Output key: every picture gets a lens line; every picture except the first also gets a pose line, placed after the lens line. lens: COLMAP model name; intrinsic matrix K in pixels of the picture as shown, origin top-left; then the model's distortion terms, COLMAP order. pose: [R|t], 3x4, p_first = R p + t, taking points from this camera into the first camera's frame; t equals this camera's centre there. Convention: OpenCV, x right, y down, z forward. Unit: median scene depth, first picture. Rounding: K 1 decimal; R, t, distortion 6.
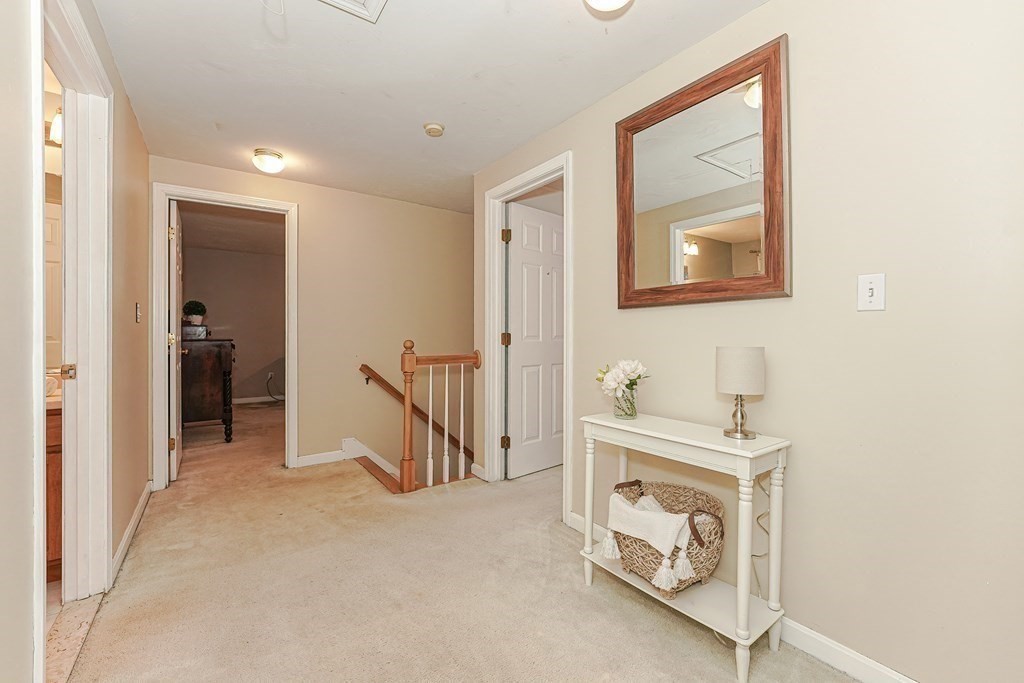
lens RADIAL K [[416.5, 0, 512.1], [0, 416.5, 339.7], [0, 0, 1]] dist [-0.004355, -0.000081]
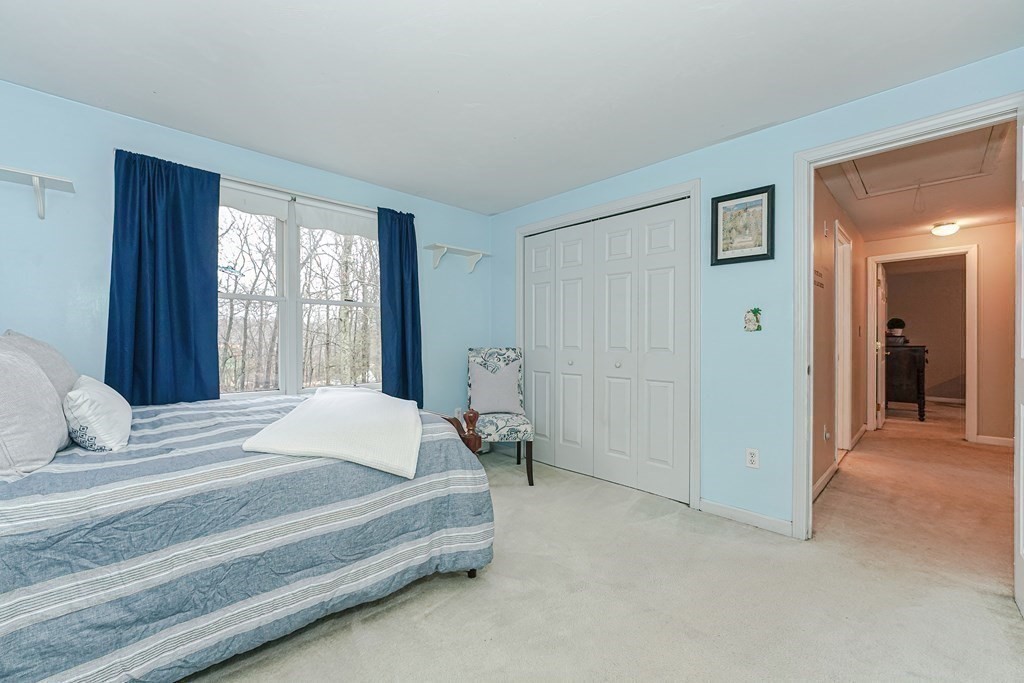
lens RADIAL K [[416.5, 0, 512.1], [0, 416.5, 339.7], [0, 0, 1]] dist [-0.004355, -0.000081]
pose [[0.156328, -0.004072, -0.987697, 0.519816], [-0.011067, 0.999922, -0.005874, 0.001229], [0.987643, 0.011849, 0.156270, -0.624869]]
